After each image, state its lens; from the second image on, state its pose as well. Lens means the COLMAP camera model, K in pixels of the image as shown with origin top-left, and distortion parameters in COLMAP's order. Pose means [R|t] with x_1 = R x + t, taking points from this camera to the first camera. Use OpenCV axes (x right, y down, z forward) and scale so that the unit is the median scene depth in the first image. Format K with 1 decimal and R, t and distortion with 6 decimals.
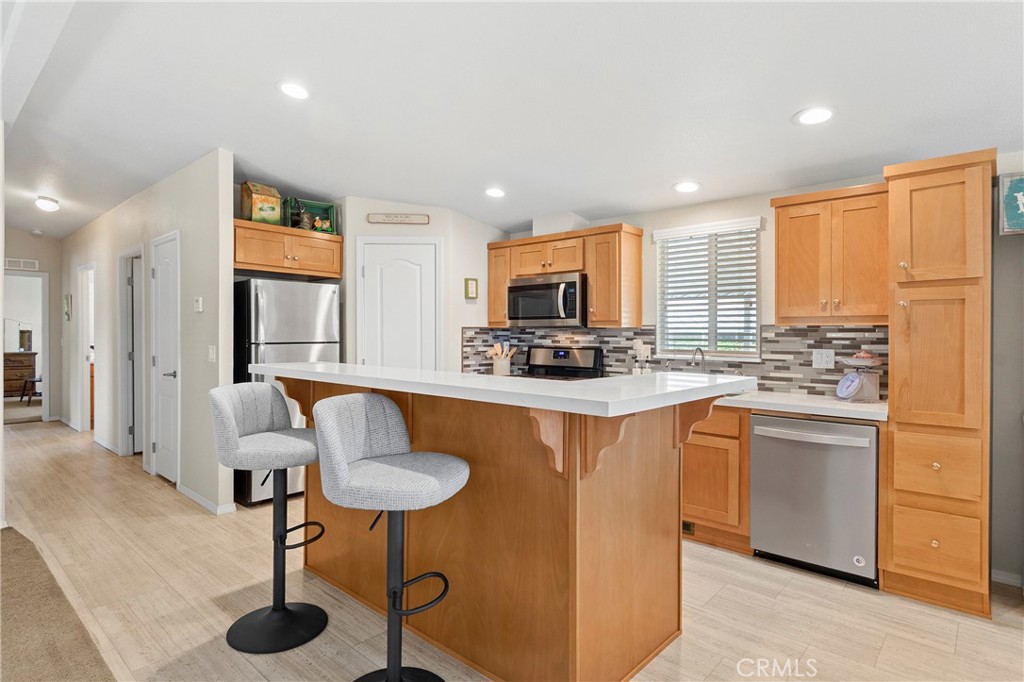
lens RADIAL K [[534.5, 0, 512.0], [0, 534.5, 338.8], [0, 0, 1]] dist [0.006261, -0.001754]
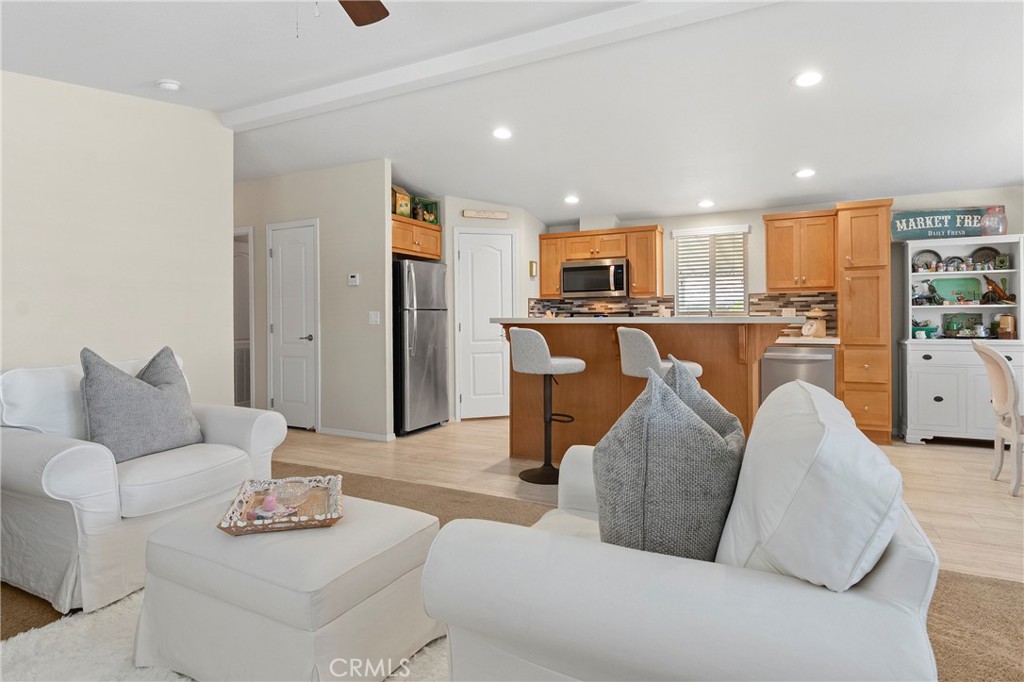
lens RADIAL K [[534.5, 0, 517.8], [0, 534.5, 317.3], [0, 0, 1]] dist [0.006261, -0.001754]
pose [[0.968070, -0.013012, 0.250341, -0.506561], [0.014631, 0.999882, -0.004607, 0.034691], [-0.250252, 0.008123, 0.968147, -0.298637]]
